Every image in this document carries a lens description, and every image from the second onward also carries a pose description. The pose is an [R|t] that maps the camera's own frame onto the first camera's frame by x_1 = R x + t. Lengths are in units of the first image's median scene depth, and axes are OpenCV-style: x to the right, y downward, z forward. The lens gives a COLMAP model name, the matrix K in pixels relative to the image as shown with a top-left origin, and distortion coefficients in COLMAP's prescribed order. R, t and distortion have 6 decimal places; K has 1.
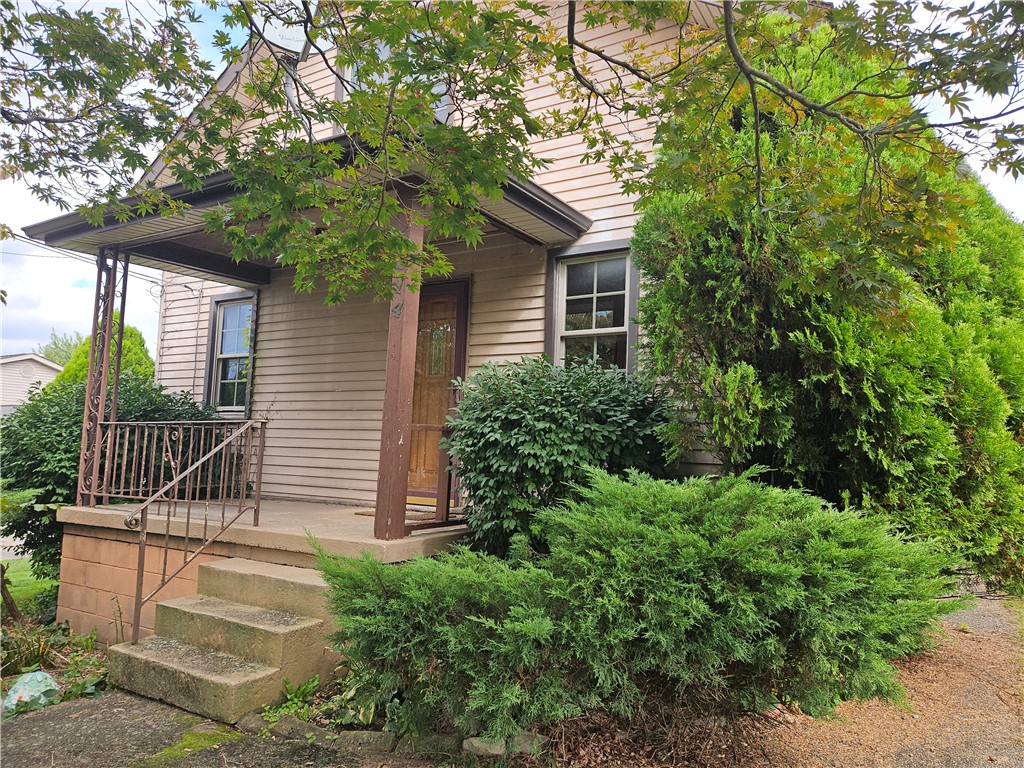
lens RADIAL K [[698.6, 0, 517.5], [0, 698.6, 384.7], [0, 0, 1]] dist [0.051363, -0.004785]
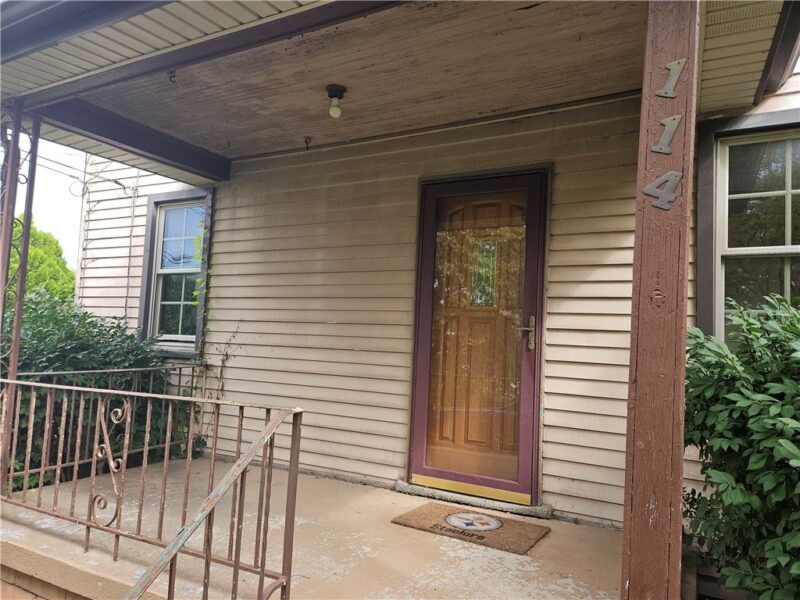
lens RADIAL K [[545.8, 0, 396.4], [0, 545.8, 301.2], [0, 0, 1]] dist [0.051363, -0.004785]
pose [[0.998132, 0.015335, 0.059146, -0.204990], [-0.016533, 0.999667, 0.019820, -0.024884], [-0.058822, -0.020760, 0.998053, 0.386148]]
